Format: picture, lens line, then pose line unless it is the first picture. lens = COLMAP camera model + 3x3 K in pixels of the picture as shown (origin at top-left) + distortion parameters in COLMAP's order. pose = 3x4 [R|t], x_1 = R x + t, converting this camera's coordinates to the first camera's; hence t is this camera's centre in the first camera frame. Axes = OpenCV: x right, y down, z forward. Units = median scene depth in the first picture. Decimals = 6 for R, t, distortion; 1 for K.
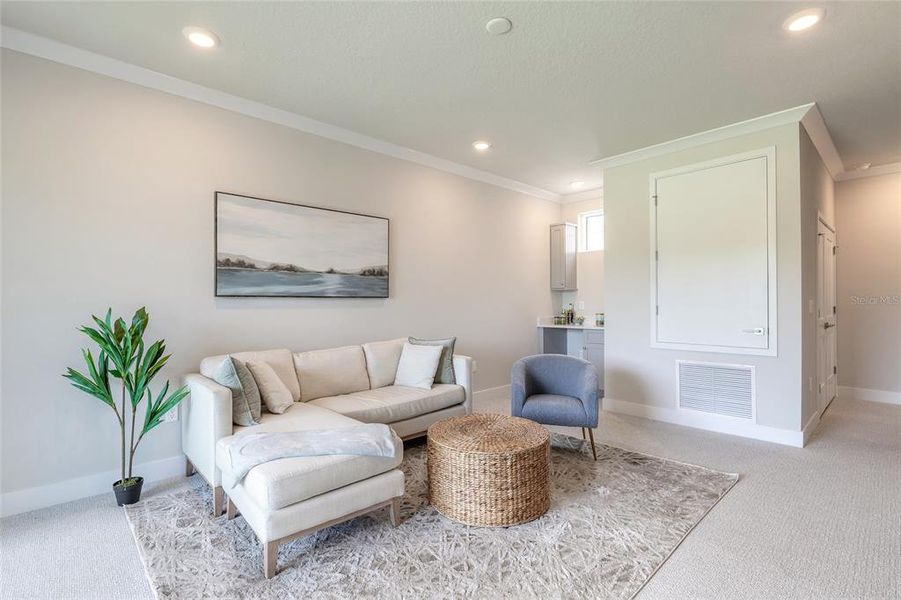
lens RADIAL K [[421.1, 0, 448.2], [0, 421.1, 303.3], [0, 0, 1]] dist [-0.002269, 0.001099]
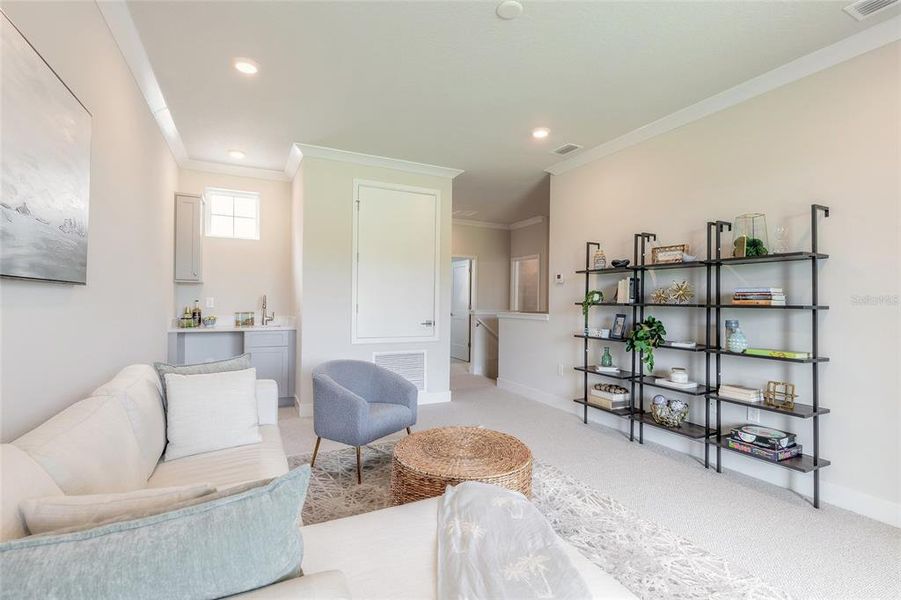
lens RADIAL K [[421.1, 0, 448.7], [0, 421.1, 302.0], [0, 0, 1]] dist [-0.002269, 0.001099]
pose [[0.293610, 0.008472, 0.955888, -0.514267], [-0.012638, 0.999908, -0.004980, 0.003097], [-0.955842, -0.010618, 0.293690, 0.529540]]
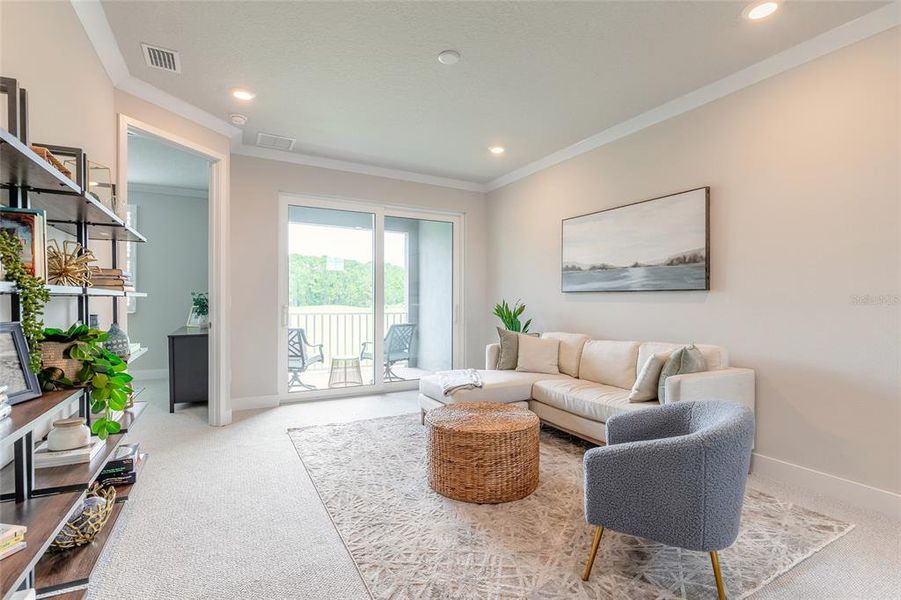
lens RADIAL K [[421.1, 0, 444.8], [0, 421.1, 301.3], [0, 0, 1]] dist [-0.002269, 0.001099]
pose [[-0.233461, 0.004425, -0.972356, 0.780247], [-0.004329, 0.999975, 0.005590, 0.005351], [0.972356, 0.005515, -0.233436, 0.786910]]
